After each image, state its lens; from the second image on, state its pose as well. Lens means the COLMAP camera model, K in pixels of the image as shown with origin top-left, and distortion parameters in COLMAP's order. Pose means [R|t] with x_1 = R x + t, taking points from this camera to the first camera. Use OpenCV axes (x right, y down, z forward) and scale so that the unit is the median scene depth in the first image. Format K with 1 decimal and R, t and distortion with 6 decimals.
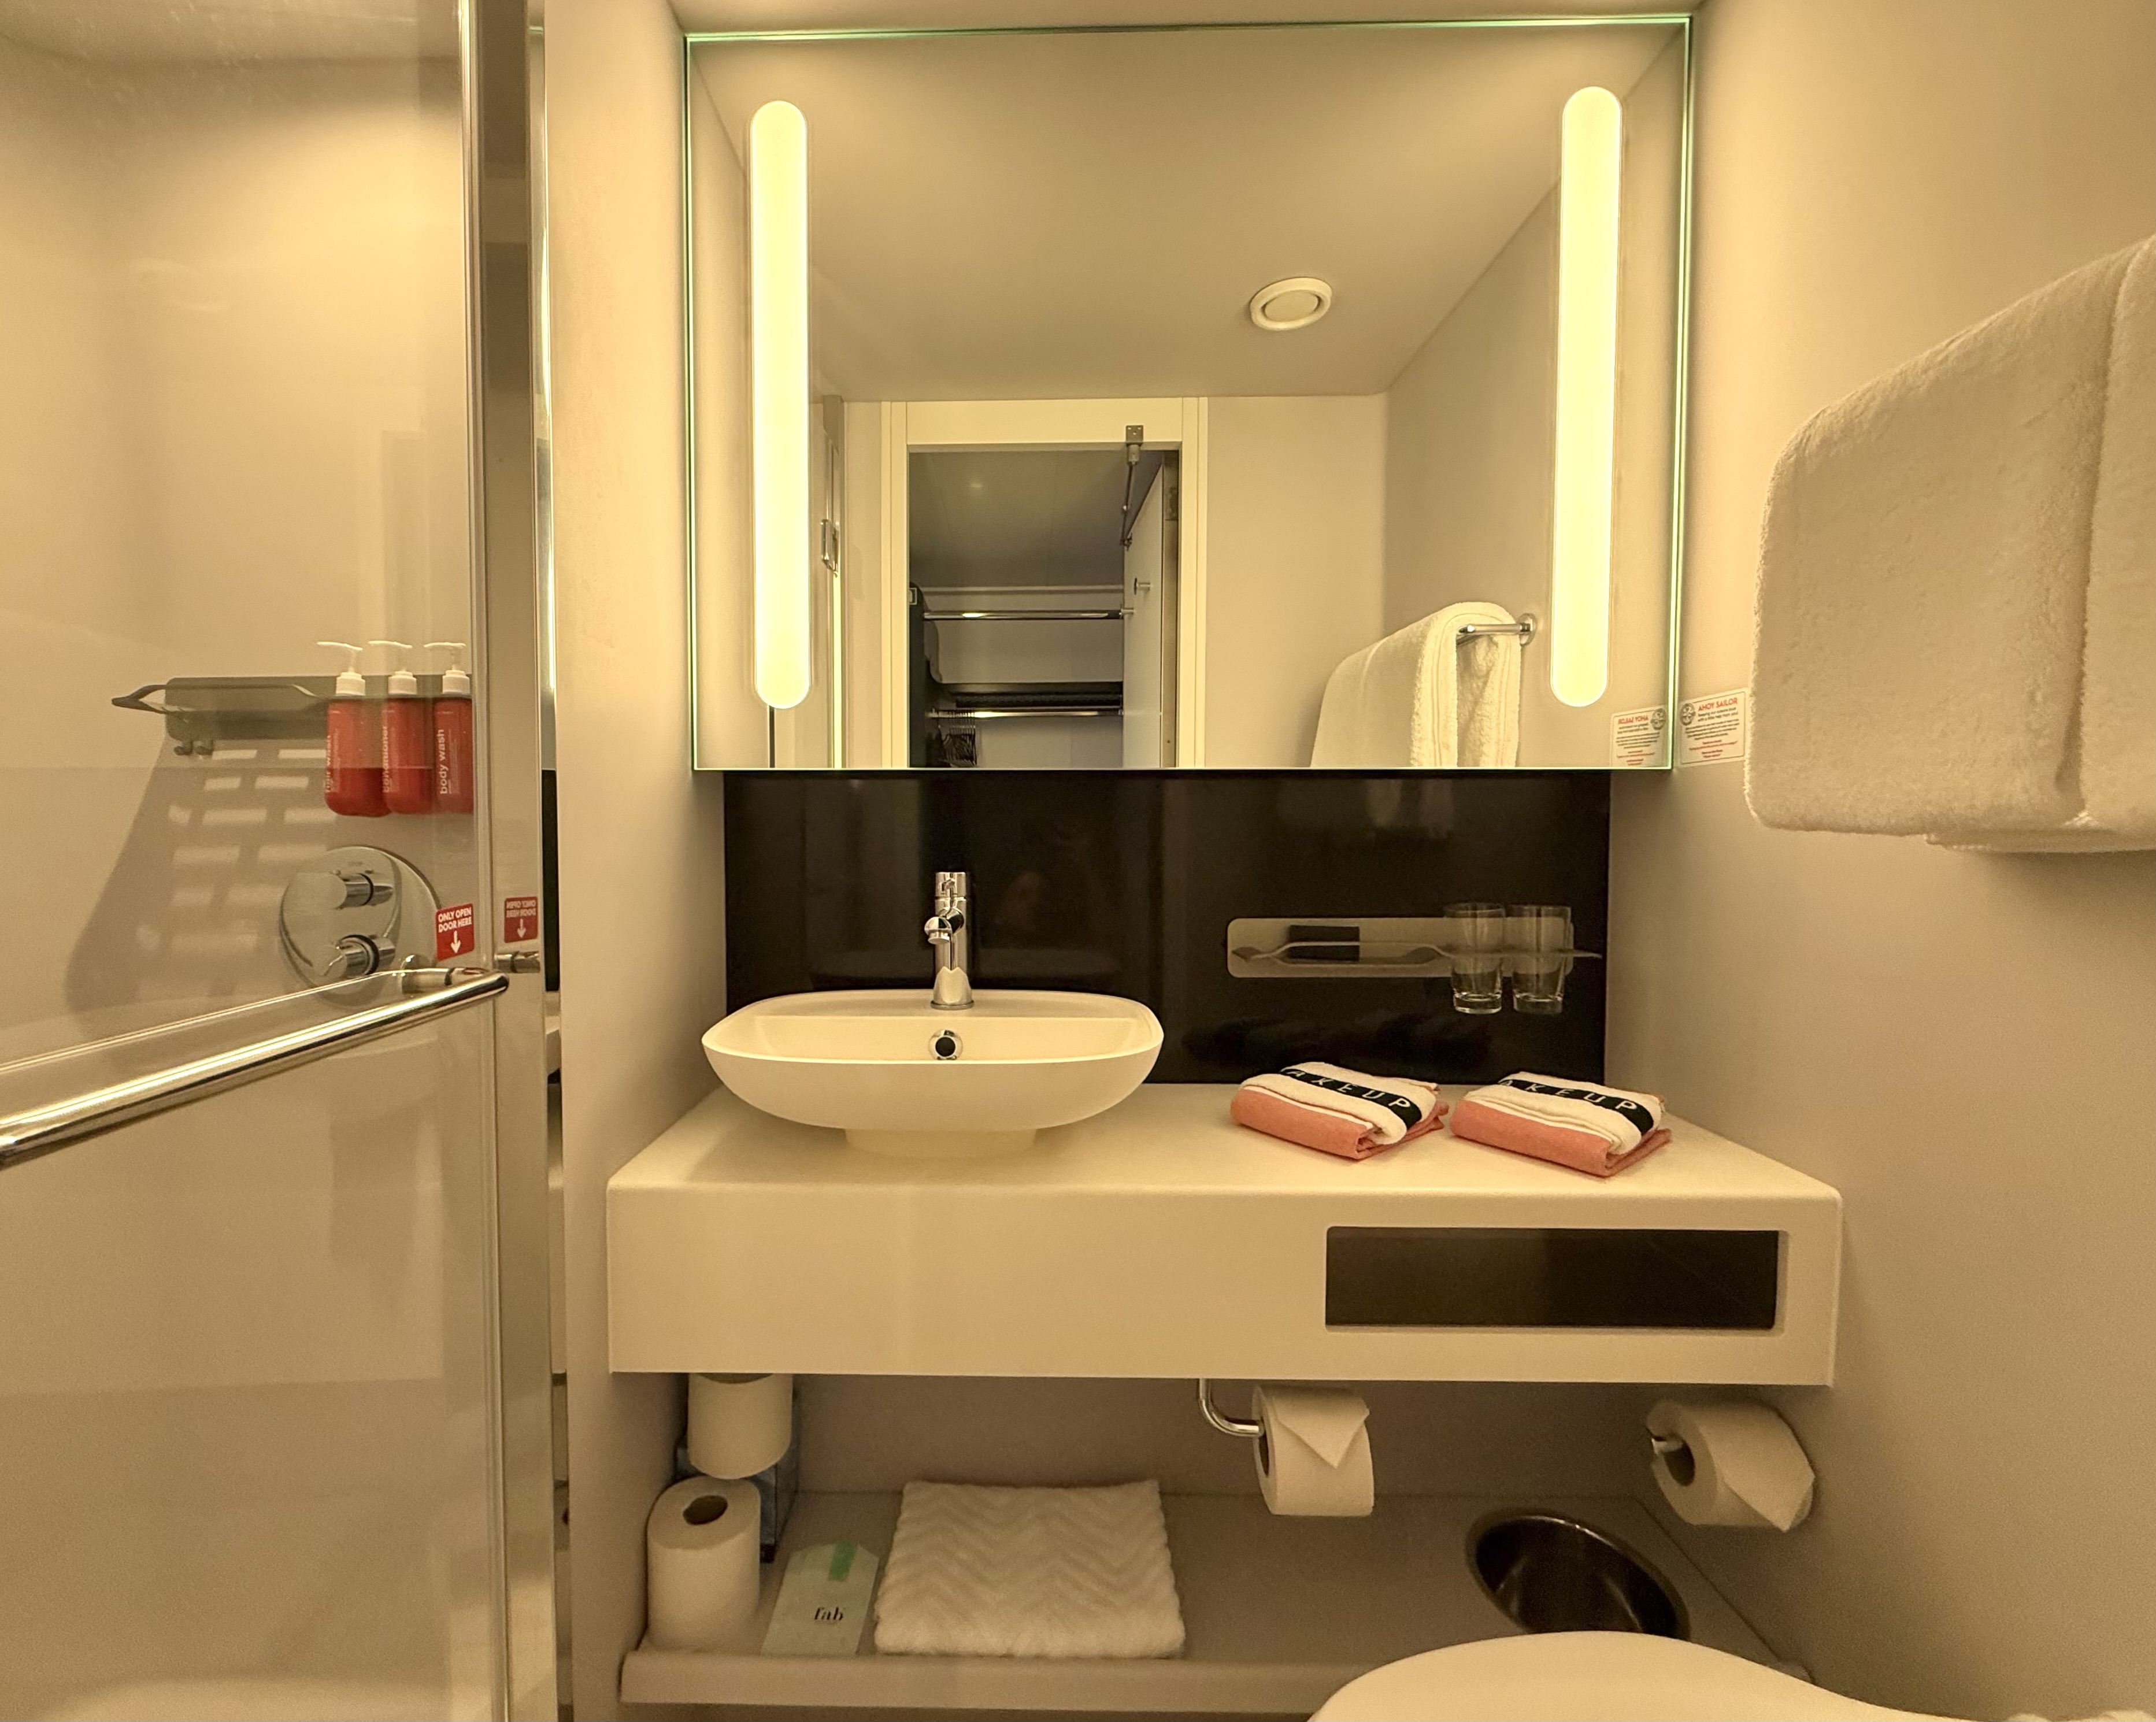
lens RADIAL K [[1013.3, 0, 1078.0], [0, 1013.3, 861.0], [0, 0, 1]] dist [-0.000413, -0.000019]
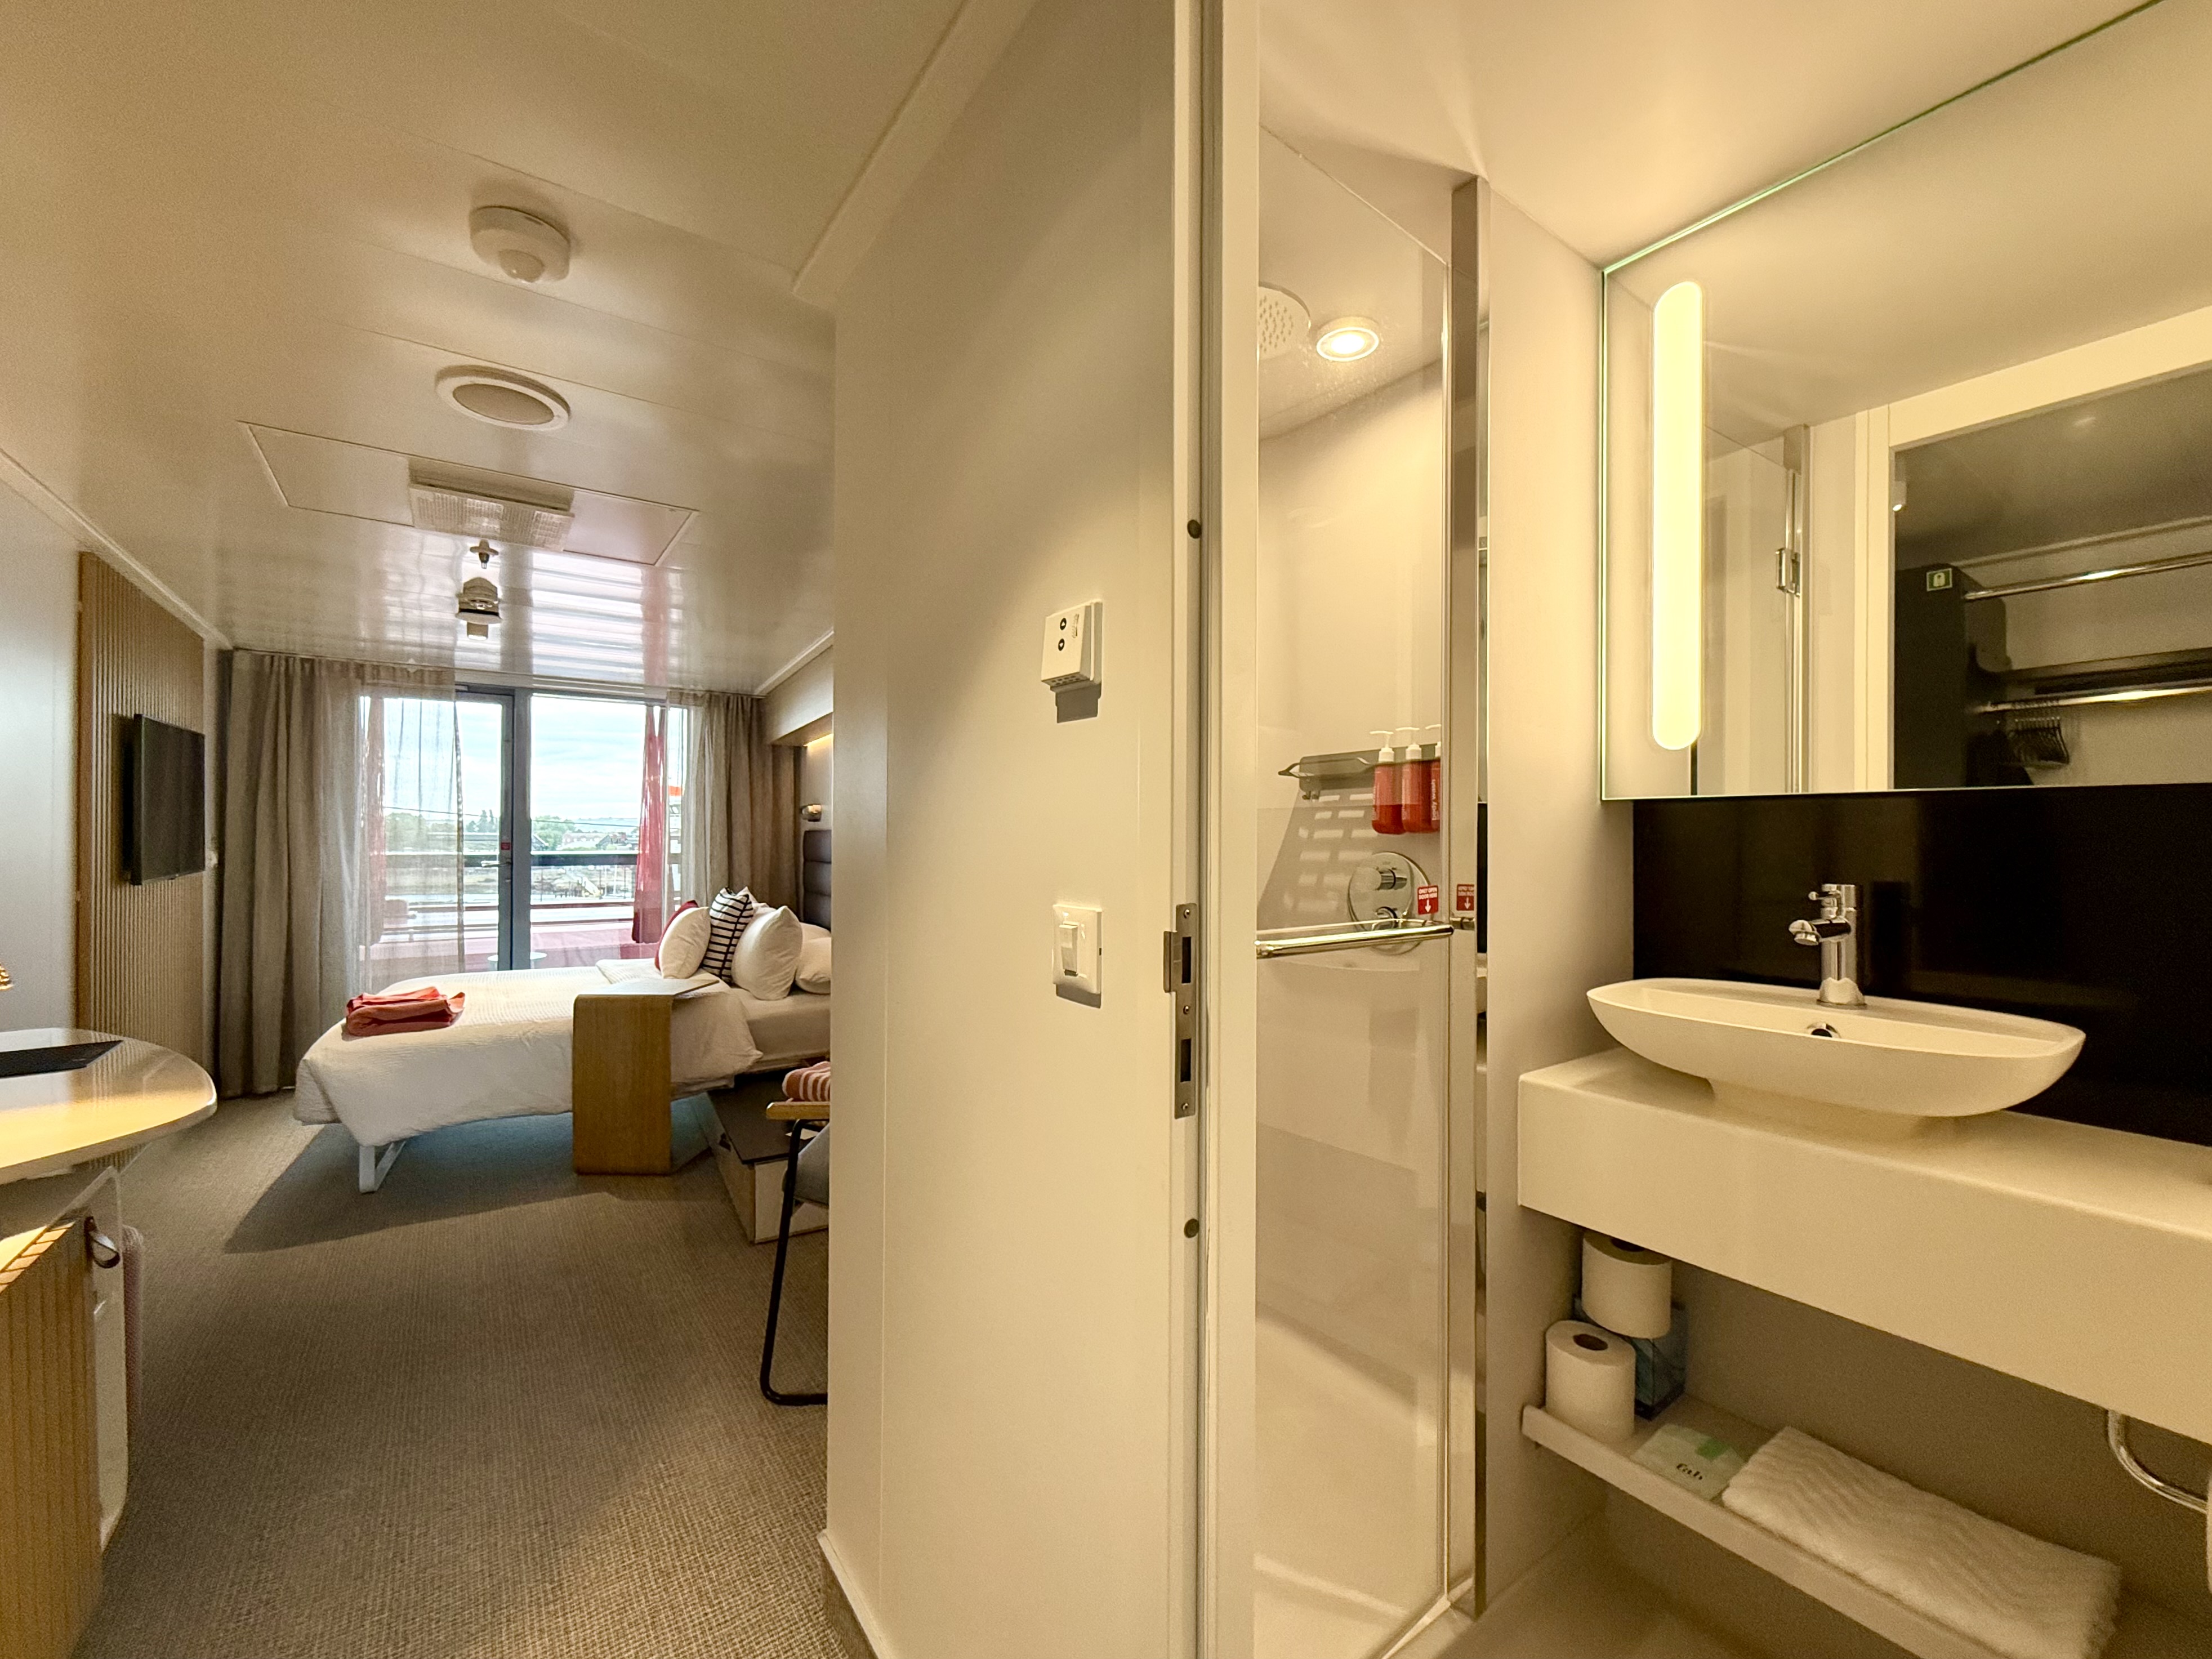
lens RADIAL K [[907.3, 0, 1106.0], [0, 907.3, 829.5], [0, 0, 1]] dist [0.001038, 0.000205]
pose [[0.599340, -0.002805, -0.800490, 0.196606], [-0.033148, 0.999049, -0.028319, 0.005771], [0.799808, 0.043508, 0.598677, -0.251478]]
